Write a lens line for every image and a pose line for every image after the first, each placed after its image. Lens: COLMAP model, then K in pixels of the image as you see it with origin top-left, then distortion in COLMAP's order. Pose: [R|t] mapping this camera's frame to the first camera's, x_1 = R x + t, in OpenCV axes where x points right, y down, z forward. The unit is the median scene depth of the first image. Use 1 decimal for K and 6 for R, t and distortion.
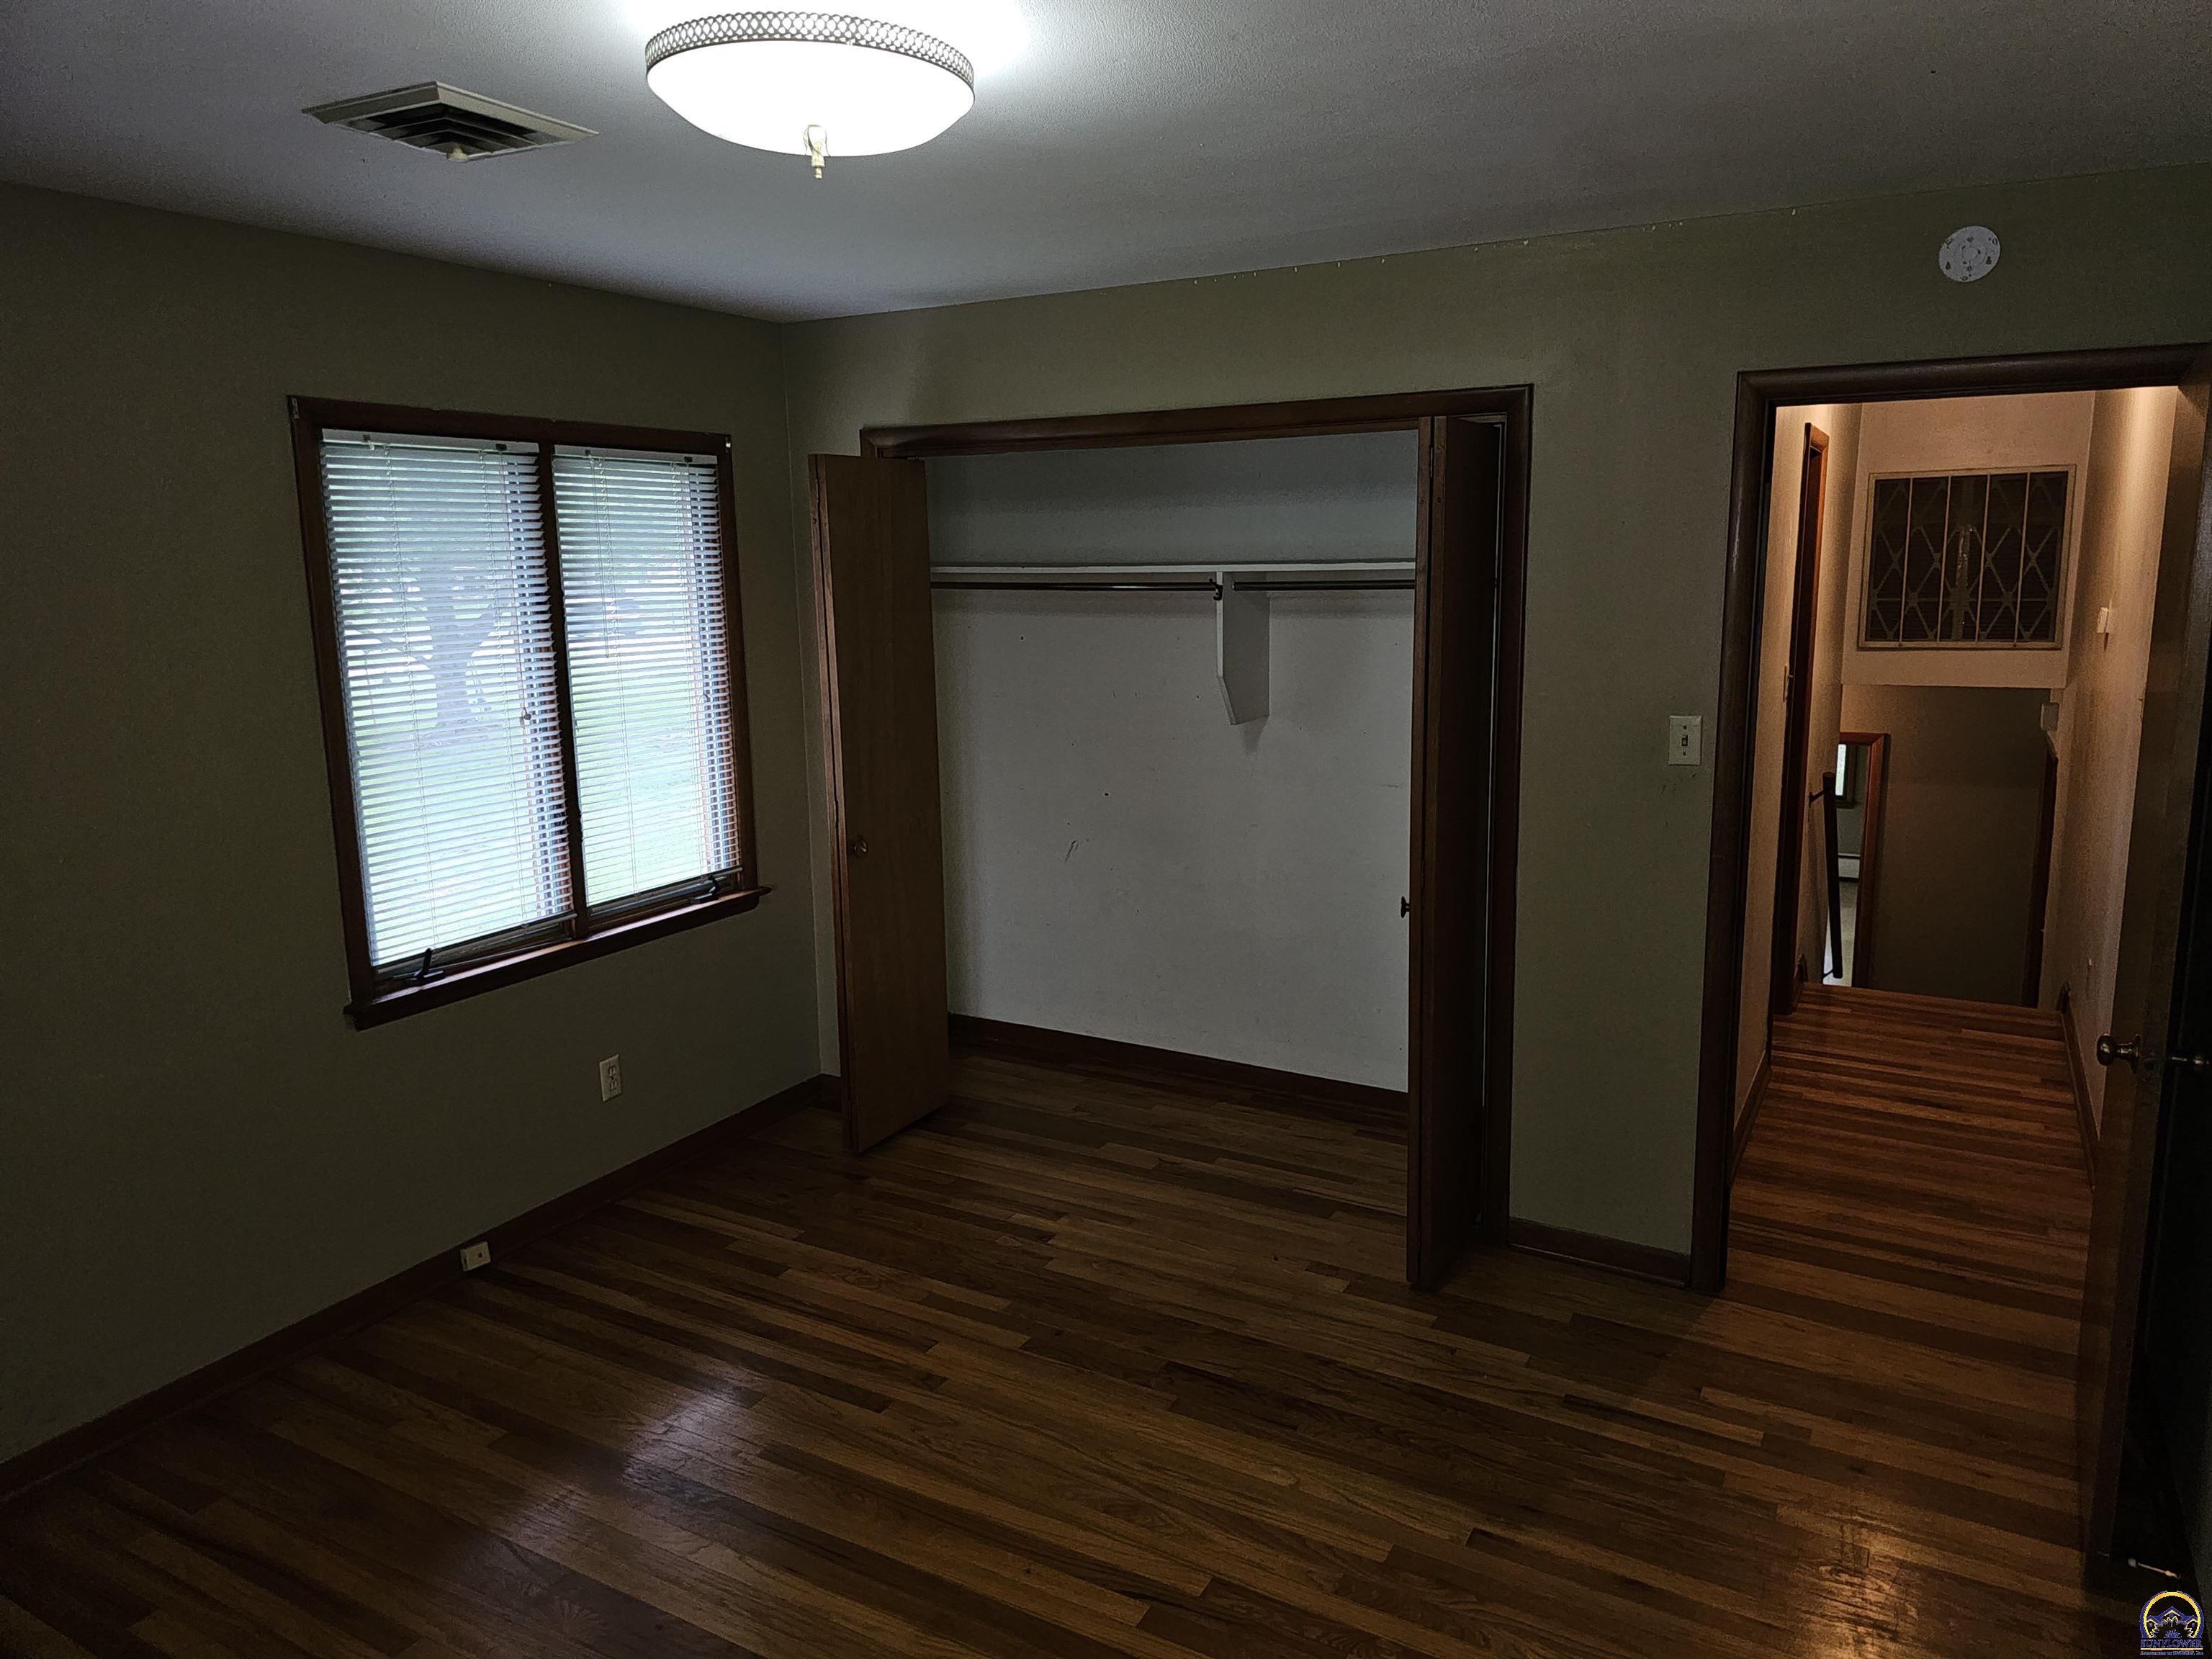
lens RADIAL K [[1493.9, 0, 1100.1], [0, 1493.9, 822.8], [0, 0, 1]] dist [0.064387, -0.061133]
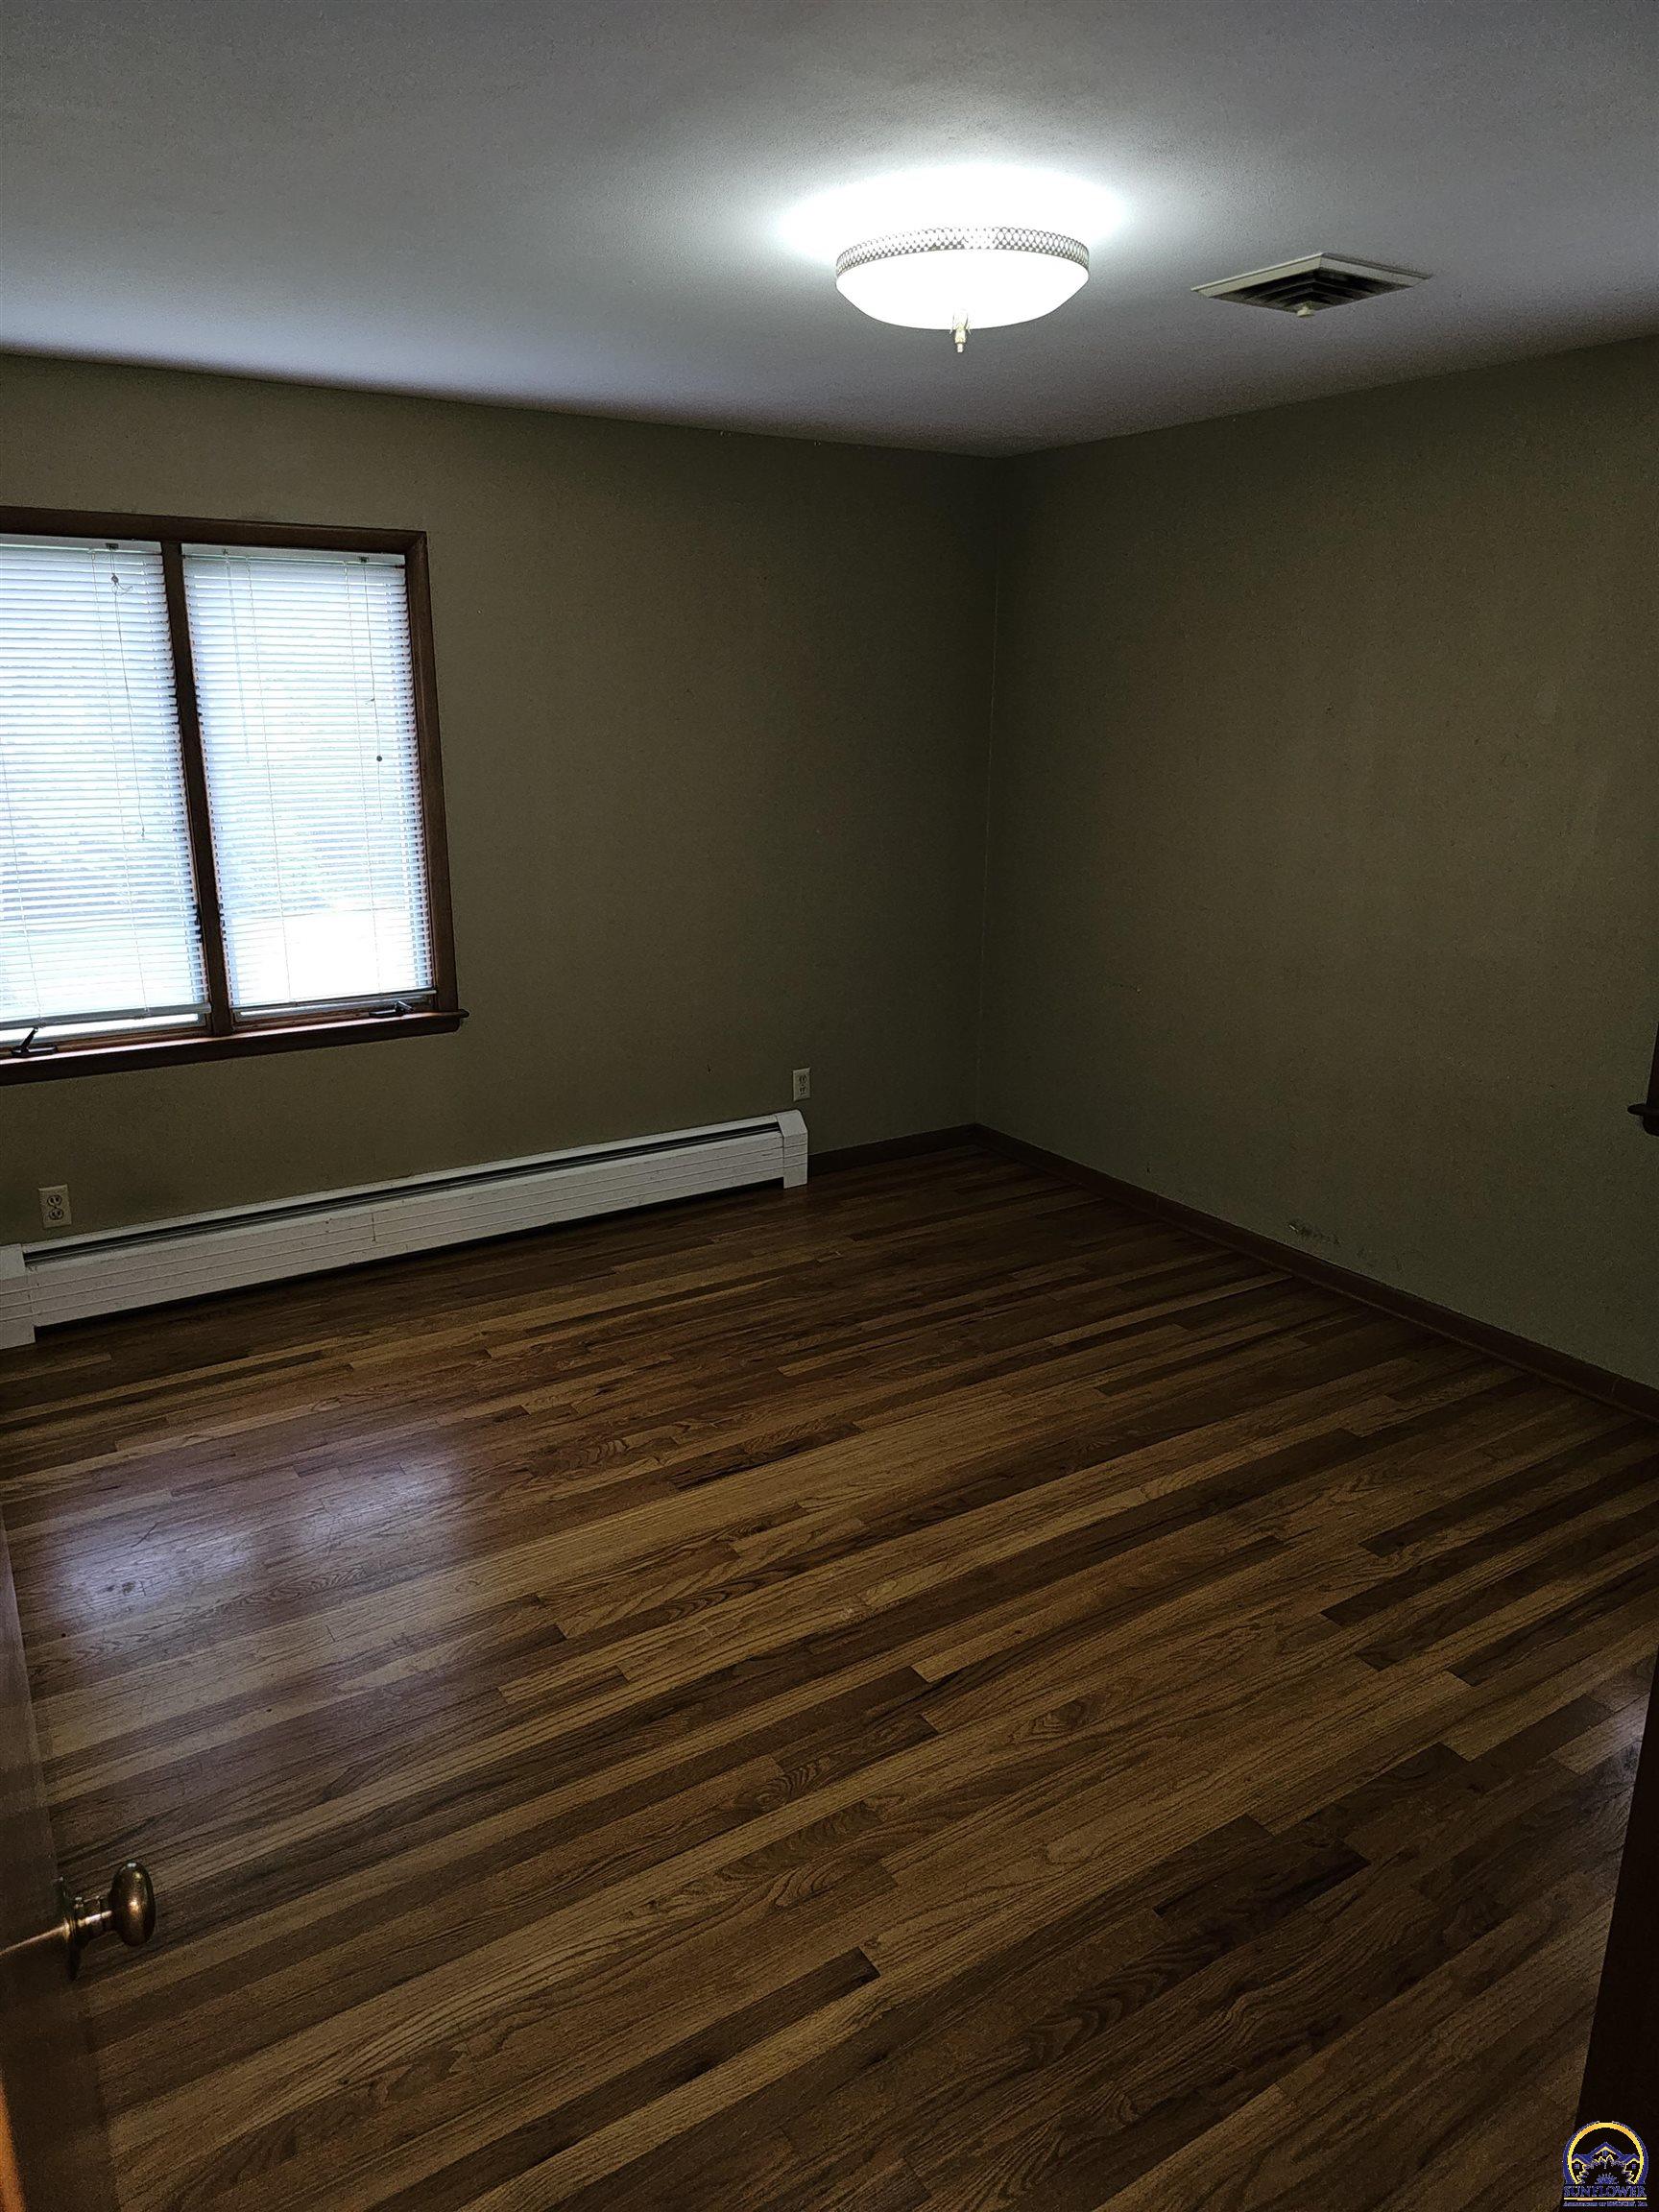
lens RADIAL K [[1493.9, 0, 864.2], [0, 1493.9, 1101.8], [0, 0, 1]] dist [0.064387, -0.061133]
pose [[-0.445582, 0.258459, -0.857120, 0.759708], [-0.165657, 0.917080, 0.362659, -0.205118], [0.879781, 0.303583, -0.365819, 1.091438]]
